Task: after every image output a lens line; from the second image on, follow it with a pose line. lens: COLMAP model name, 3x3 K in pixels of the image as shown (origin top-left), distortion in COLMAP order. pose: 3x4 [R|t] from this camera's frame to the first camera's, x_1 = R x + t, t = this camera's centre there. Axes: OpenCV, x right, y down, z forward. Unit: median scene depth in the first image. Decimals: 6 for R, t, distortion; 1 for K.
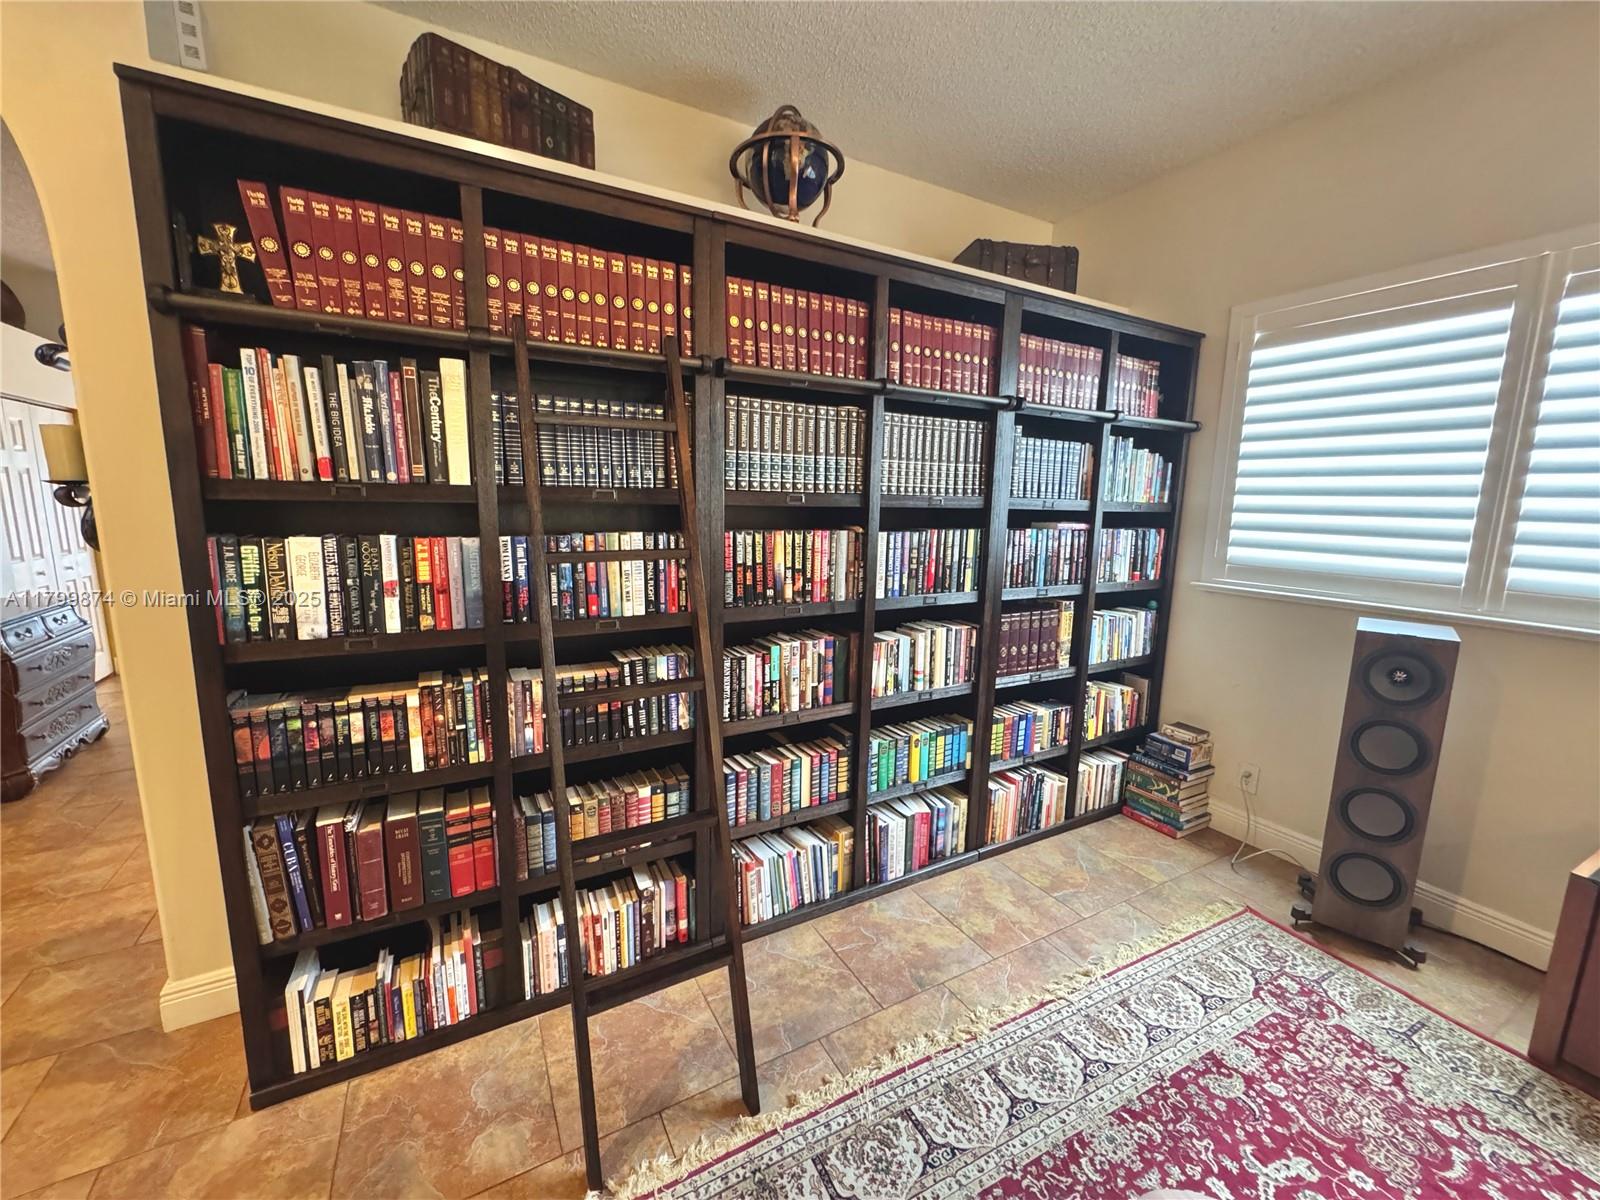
lens RADIAL K [[640.4, 0, 799.6], [0, 640.4, 599.9], [0, 0, 1]] dist [-0.002463, -0.000071]
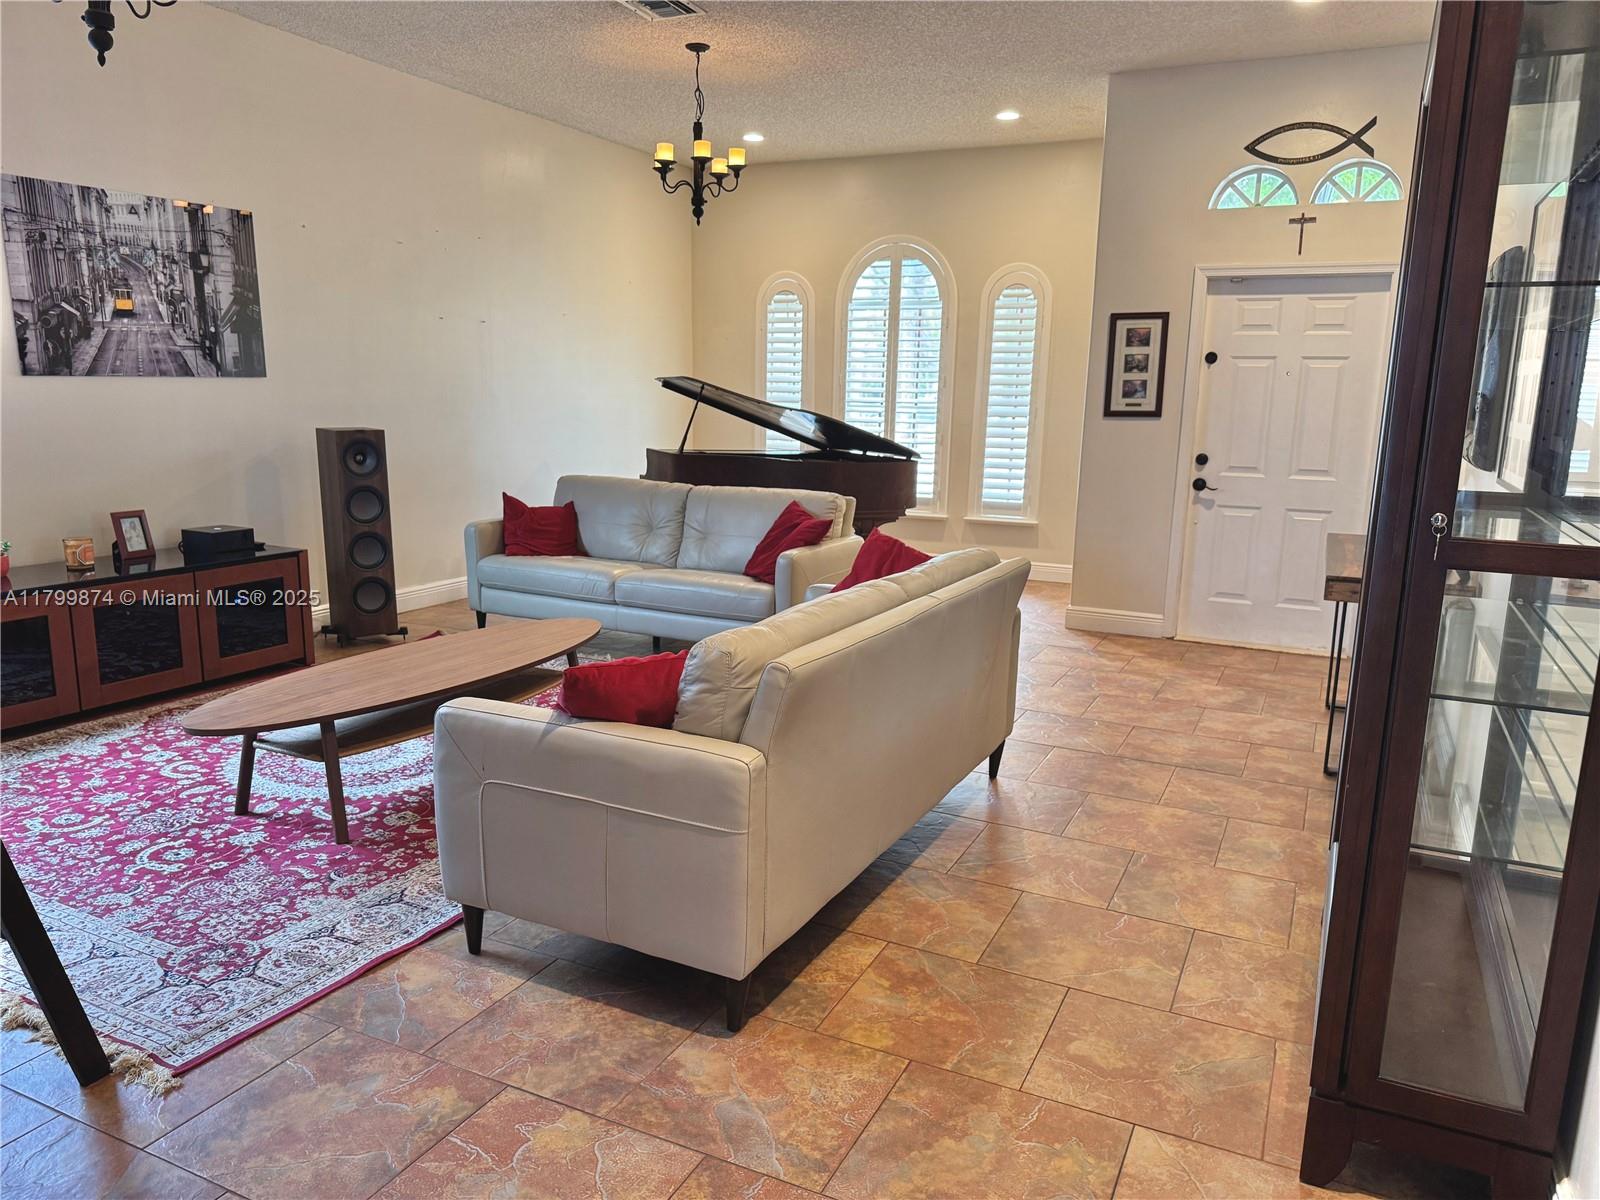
lens RADIAL K [[1129.1, 0, 802.2], [0, 1129.1, 625.4], [0, 0, 1]] dist [0.023293, -0.032873]
pose [[-0.580488, -0.194725, 0.790643, -1.410999], [0.101669, 0.946053, 0.307646, -0.049058], [-0.807897, 0.258969, -0.529375, 0.611074]]
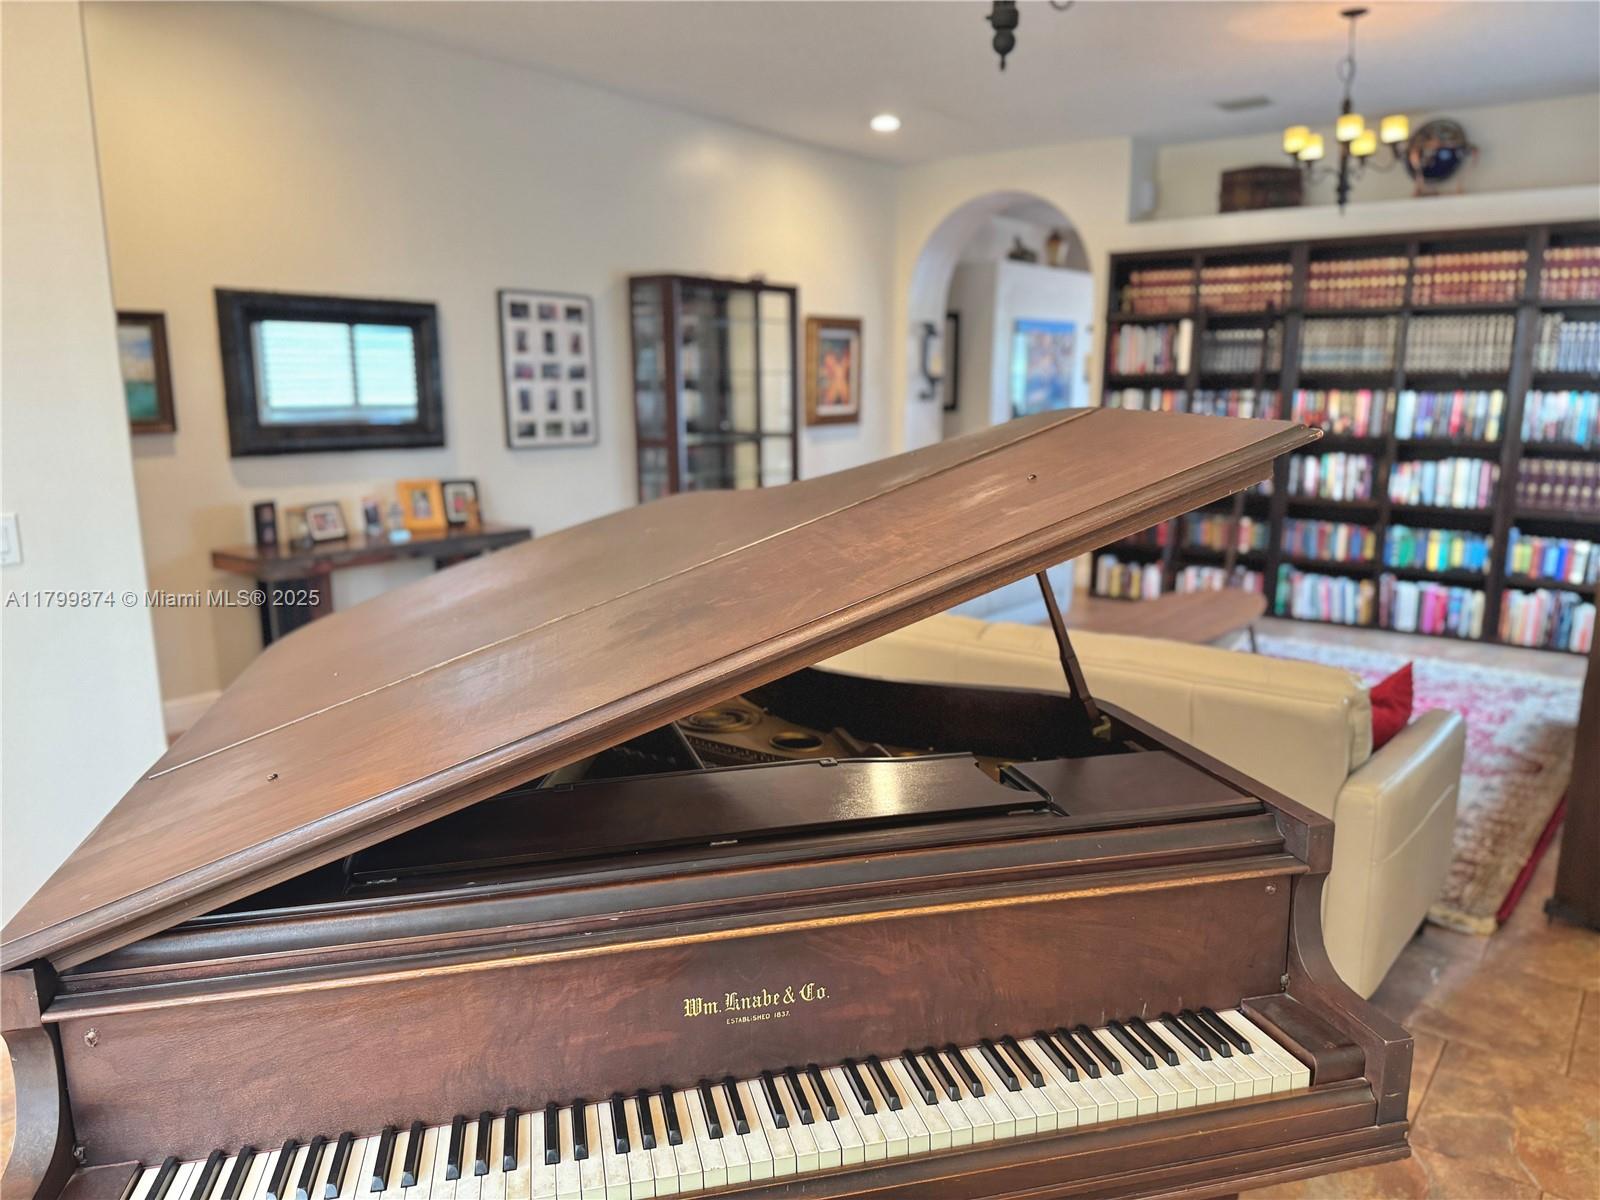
lens RADIAL K [[1129.1, 0, 800.3], [0, 1129.1, 617.7], [0, 0, 1]] dist [0.023293, -0.032873]
pose [[0.387509, 0.168528, -0.906331, 2.477534], [-0.138286, 0.982650, 0.123595, 0.342540], [0.911435, 0.077439, 0.404091, -1.685134]]
